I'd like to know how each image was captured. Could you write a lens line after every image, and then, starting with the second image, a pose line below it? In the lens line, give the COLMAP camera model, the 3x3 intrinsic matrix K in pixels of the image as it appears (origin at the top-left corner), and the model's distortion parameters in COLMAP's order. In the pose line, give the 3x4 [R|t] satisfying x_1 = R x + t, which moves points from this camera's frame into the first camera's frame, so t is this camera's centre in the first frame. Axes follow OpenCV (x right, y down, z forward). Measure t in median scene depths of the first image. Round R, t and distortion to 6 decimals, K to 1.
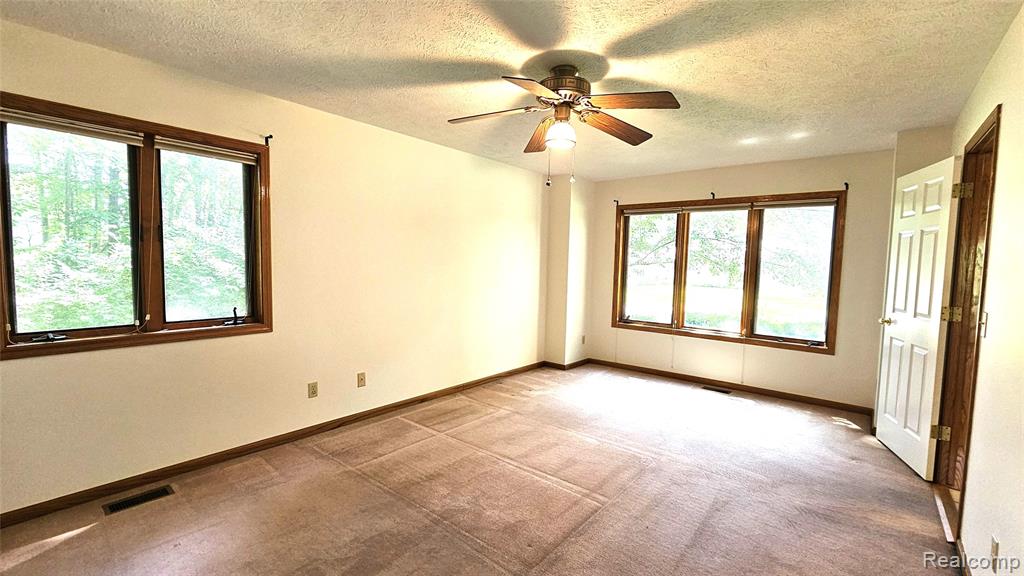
lens RADIAL K [[421.8, 0, 509.5], [0, 421.8, 288.9], [0, 0, 1]] dist [-0.000544, 0.000226]
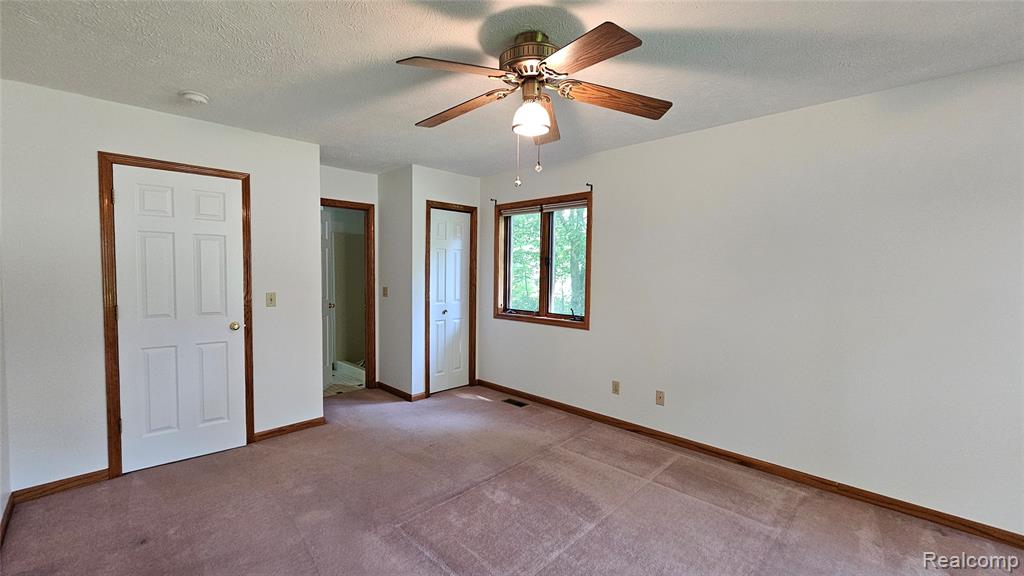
lens RADIAL K [[421.8, 0, 509.5], [0, 421.8, 288.0], [0, 0, 1]] dist [-0.000544, 0.000226]
pose [[-0.064710, 0.031349, -0.997412, 0.665220], [-0.072900, 0.996687, 0.036056, -0.051907], [0.995238, 0.075044, -0.062210, 0.713469]]
